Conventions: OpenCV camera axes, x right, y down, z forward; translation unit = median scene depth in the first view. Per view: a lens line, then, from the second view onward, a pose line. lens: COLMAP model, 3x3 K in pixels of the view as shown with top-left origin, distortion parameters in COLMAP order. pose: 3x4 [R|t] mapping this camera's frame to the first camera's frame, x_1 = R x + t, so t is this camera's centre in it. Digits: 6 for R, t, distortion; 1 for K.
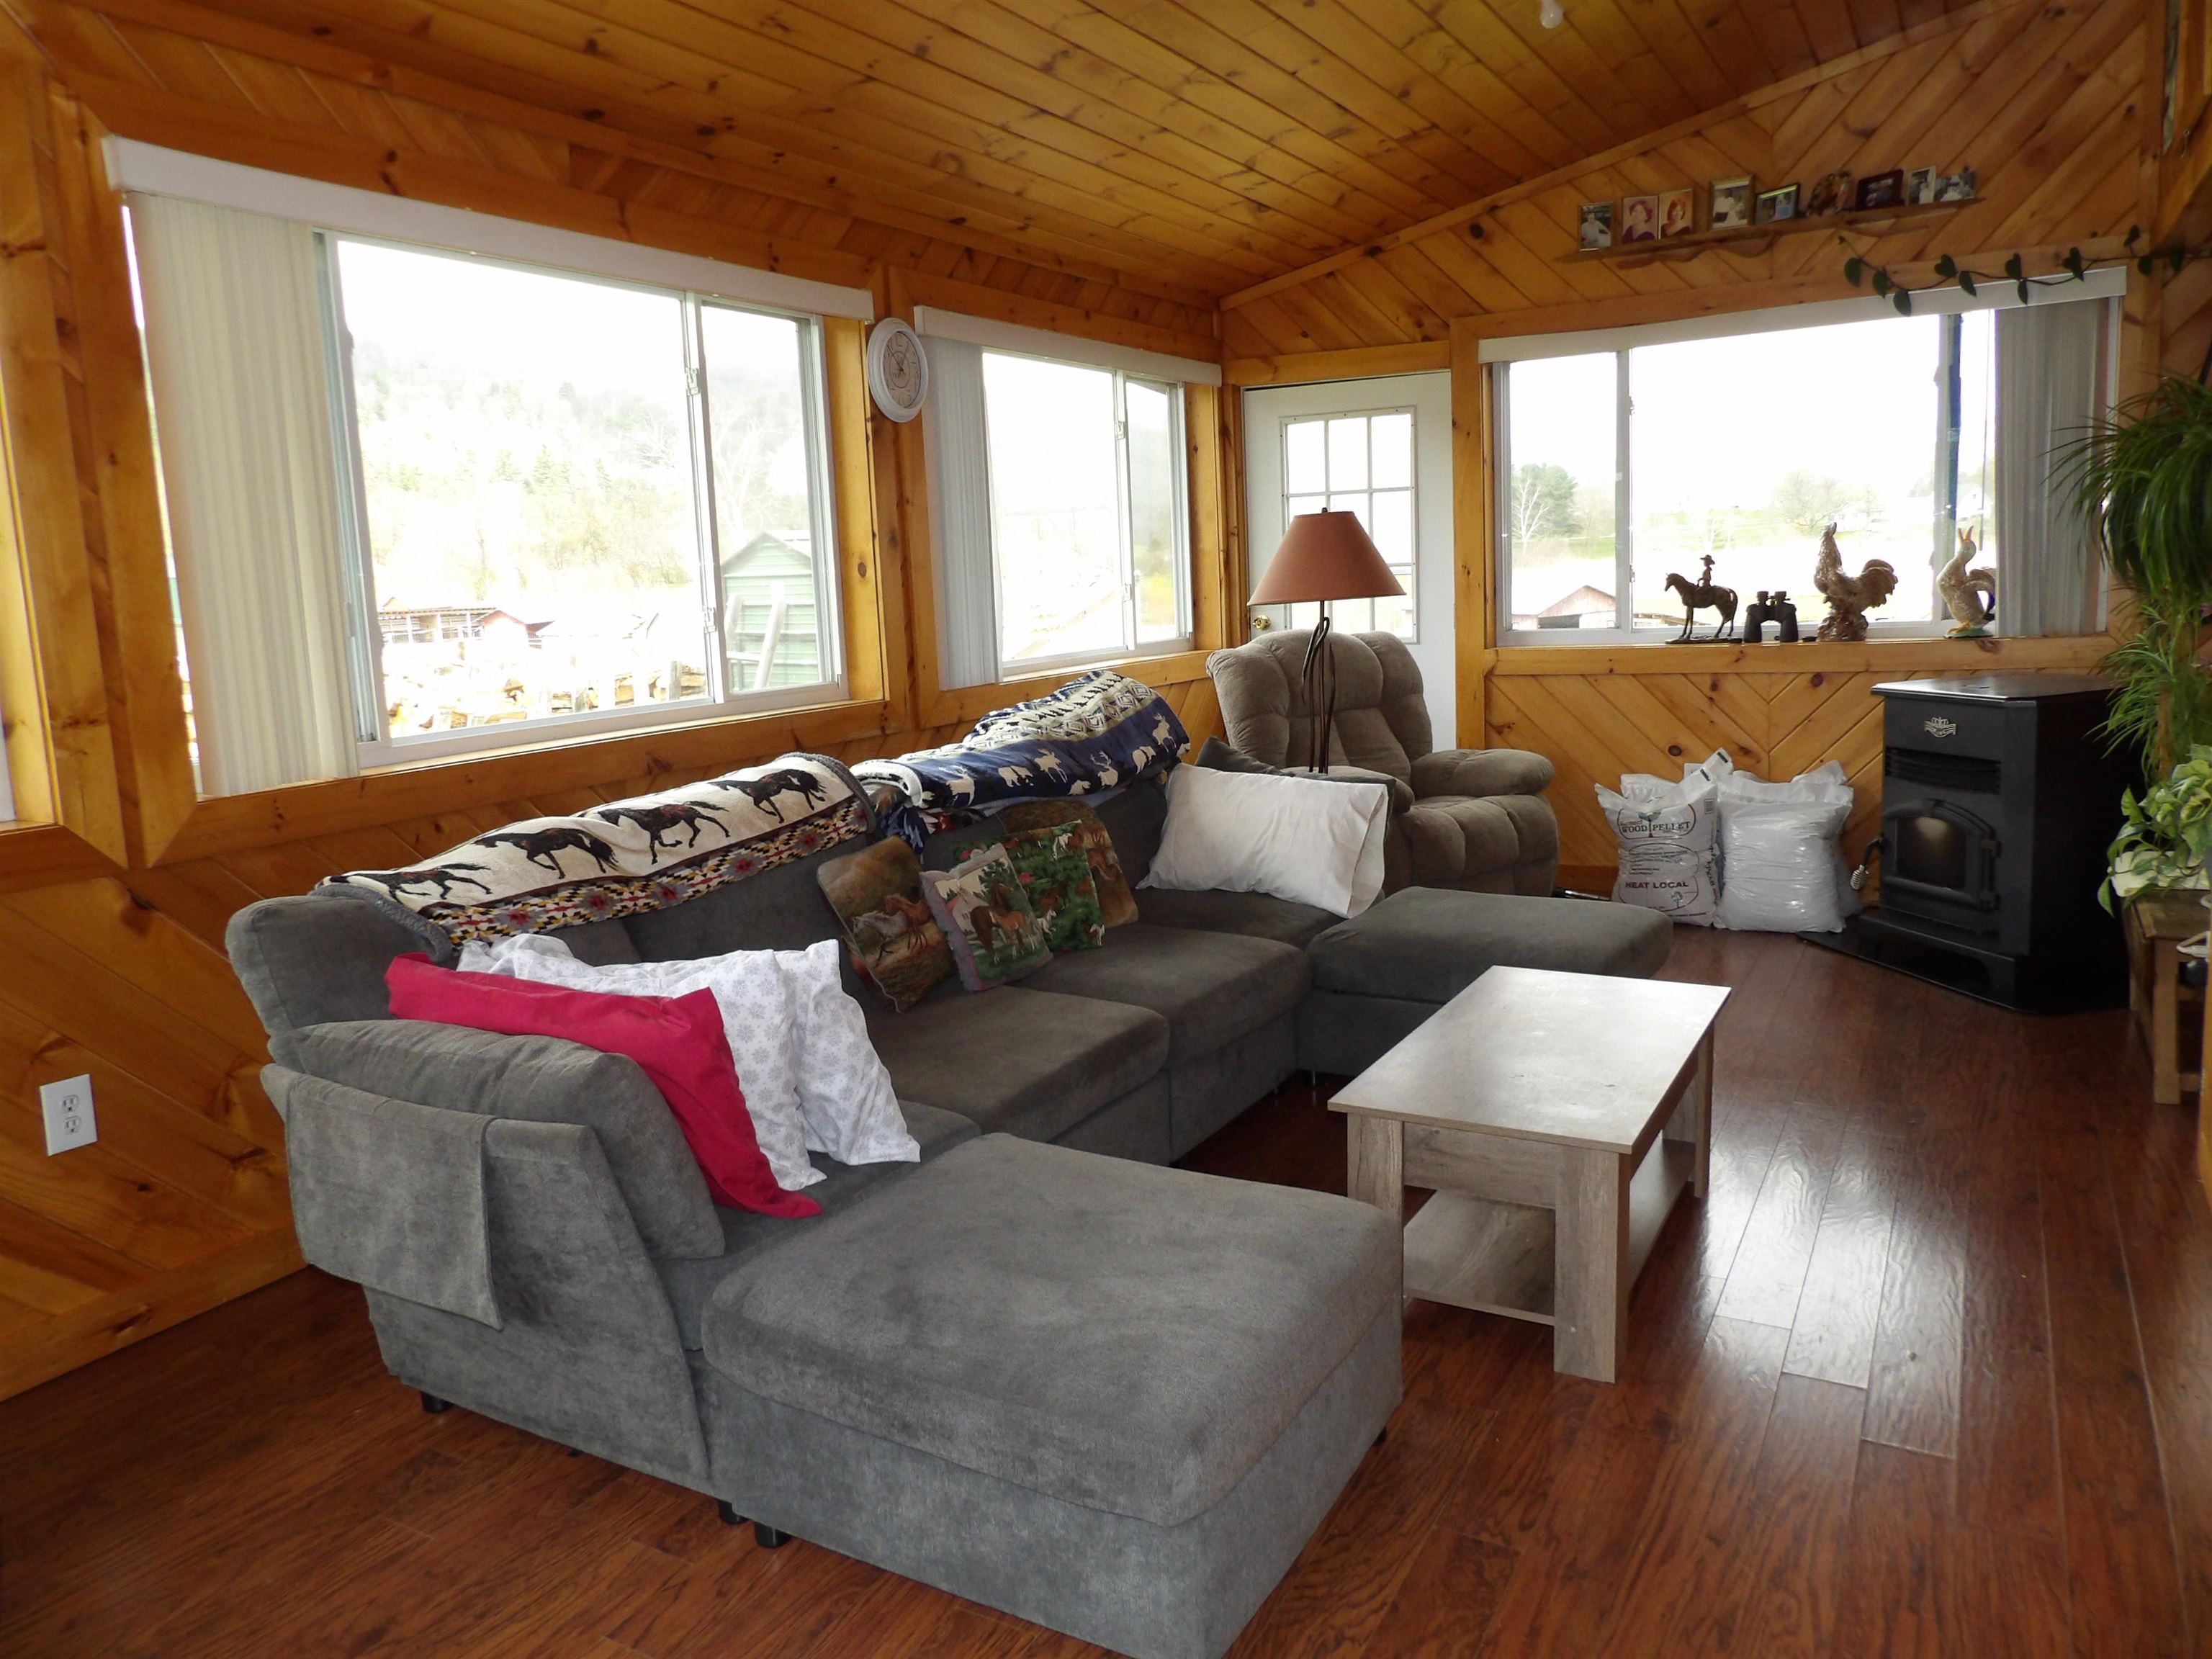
lens RADIAL K [[1560.0, 0, 1096.5], [0, 1560.0, 817.3], [0, 0, 1]] dist [-0.039162, 0.031330]
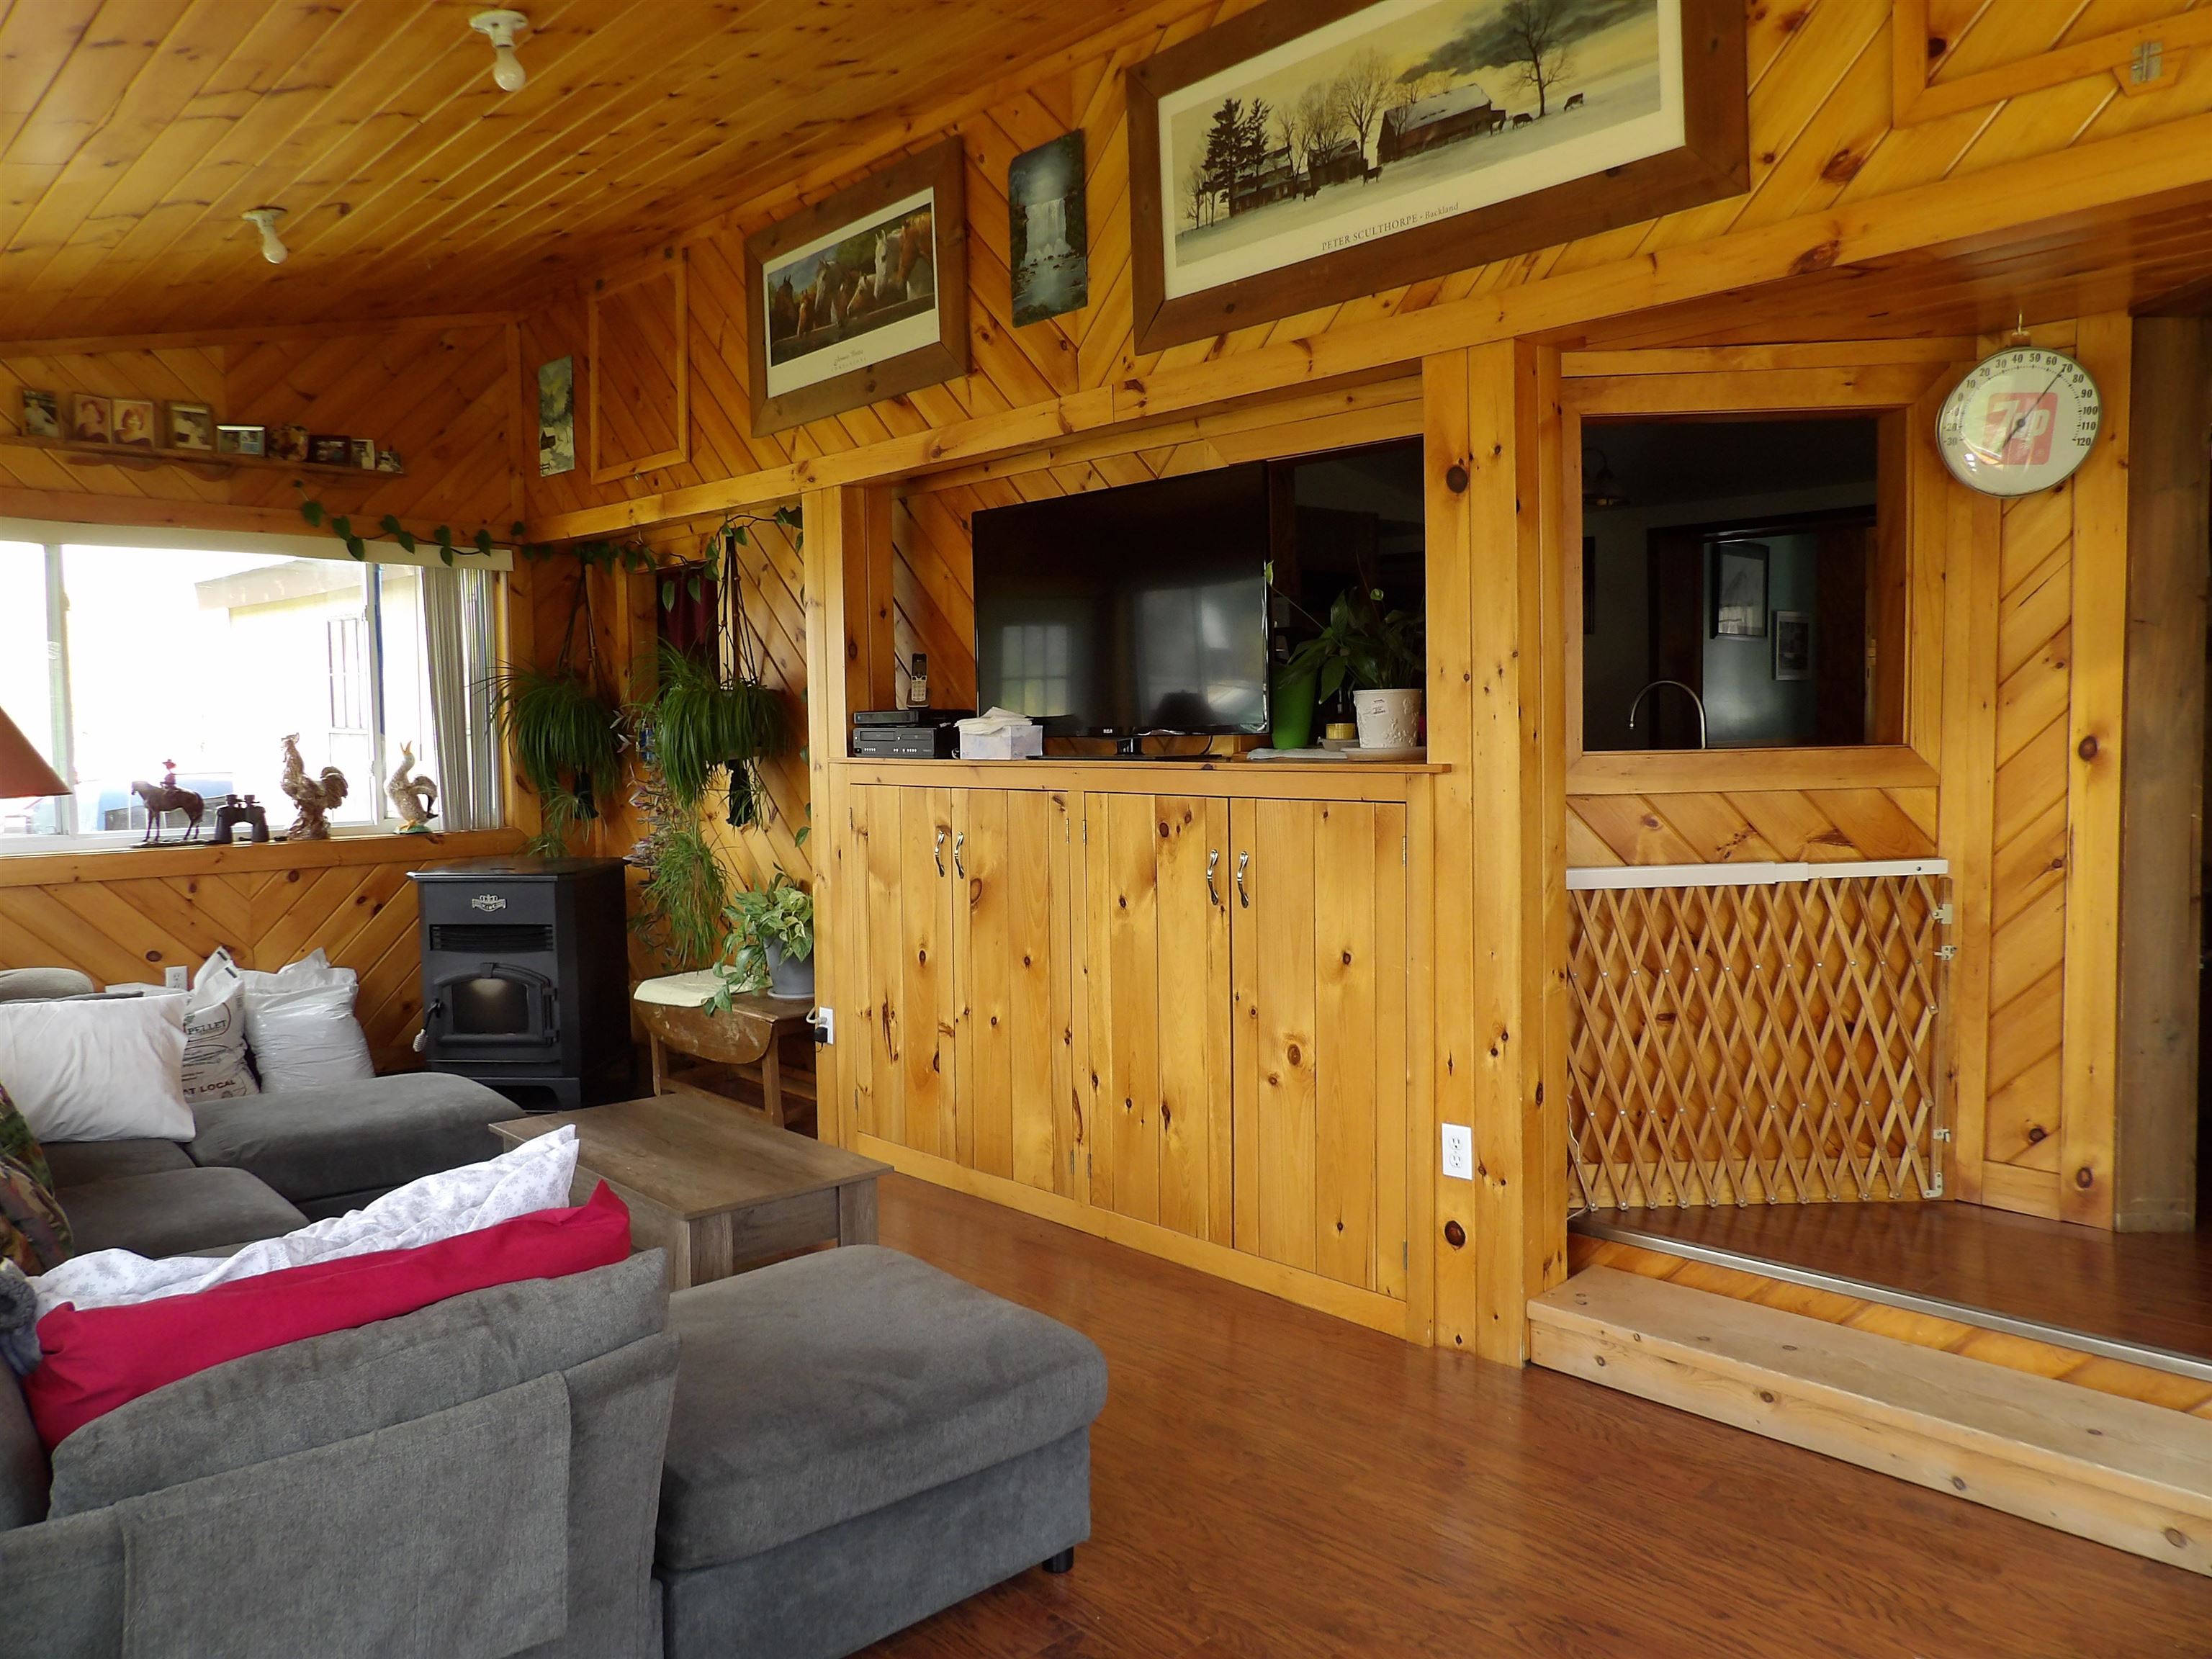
lens RADIAL K [[1546.4, 0, 1106.0], [0, 1546.4, 829.5], [0, 0, 1]] dist [-0.053997, 0.056939]
pose [[0.308383, -0.016271, 0.951123, -0.385745], [0.141041, 0.989585, -0.028801, -0.010569], [-0.940748, 0.143029, 0.307466, 0.138839]]
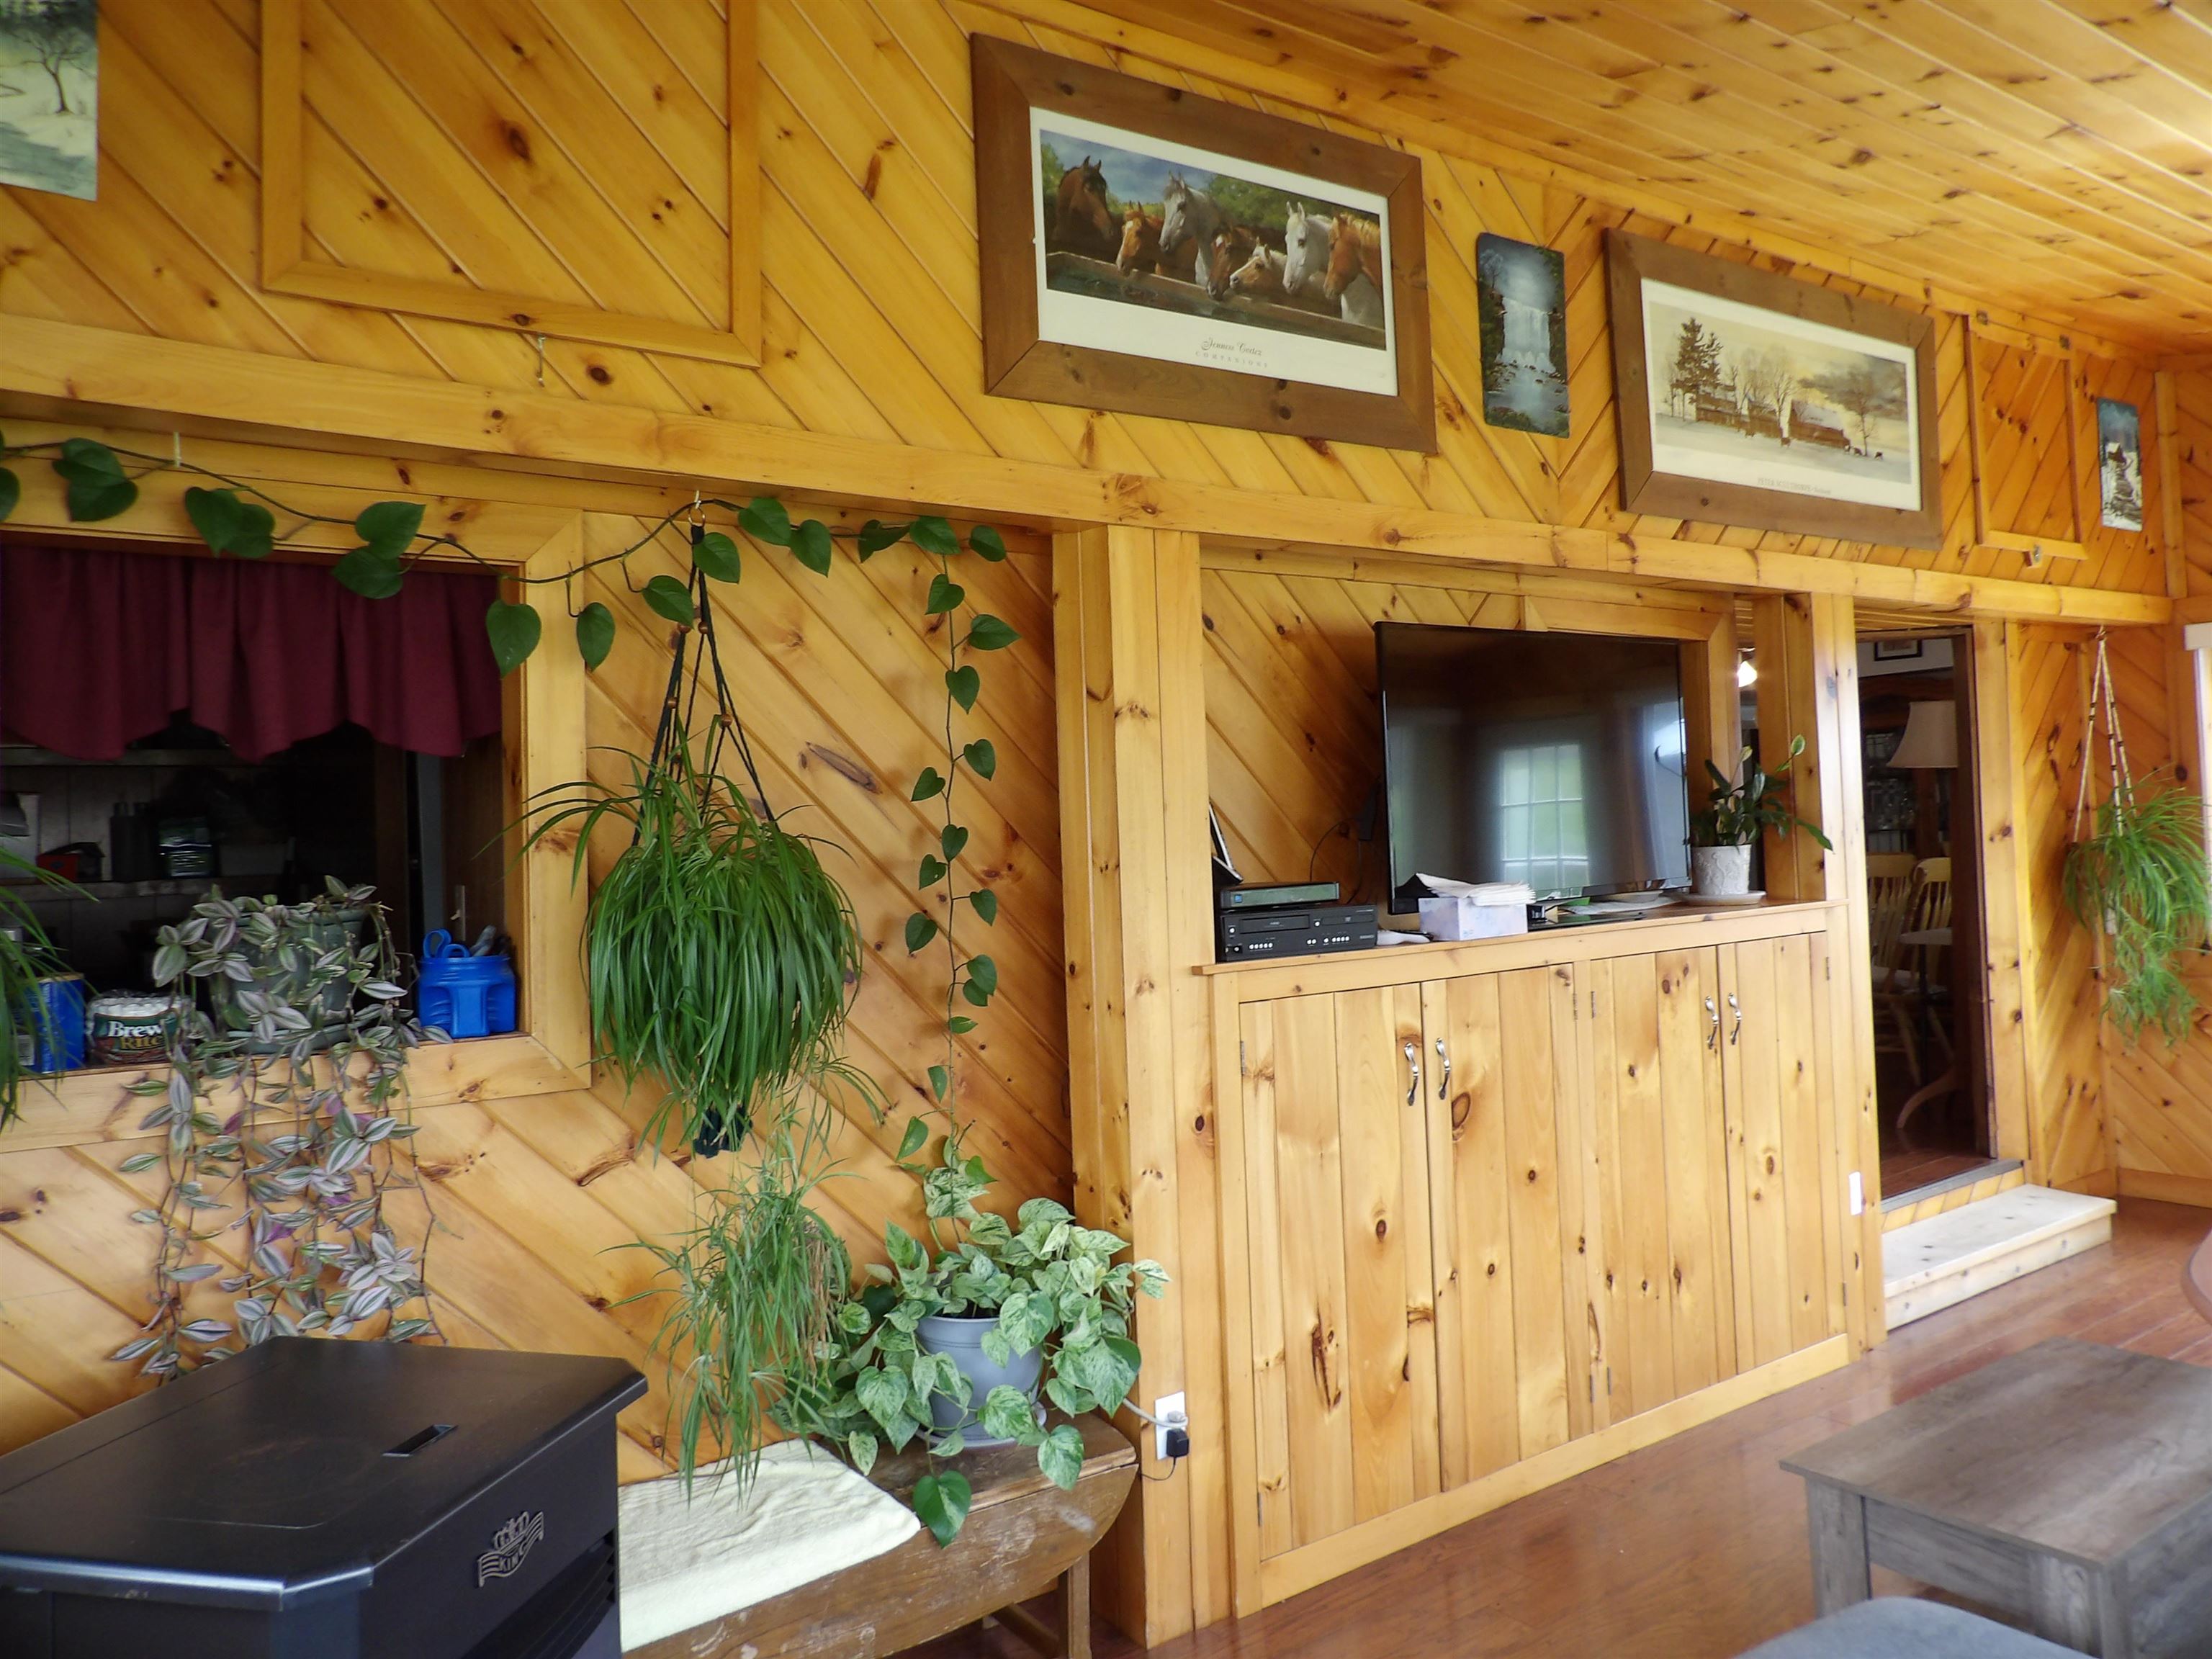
lens RADIAL K [[1560.0, 0, 1096.5], [0, 1560.0, 817.3], [0, 0, 1]] dist [-0.039162, 0.031330]
pose [[-0.885443, 0.100705, 0.453706, 0.170763], [0.159099, 0.982937, 0.092321, -0.200460], [-0.436668, 0.153929, -0.886356, 1.018697]]
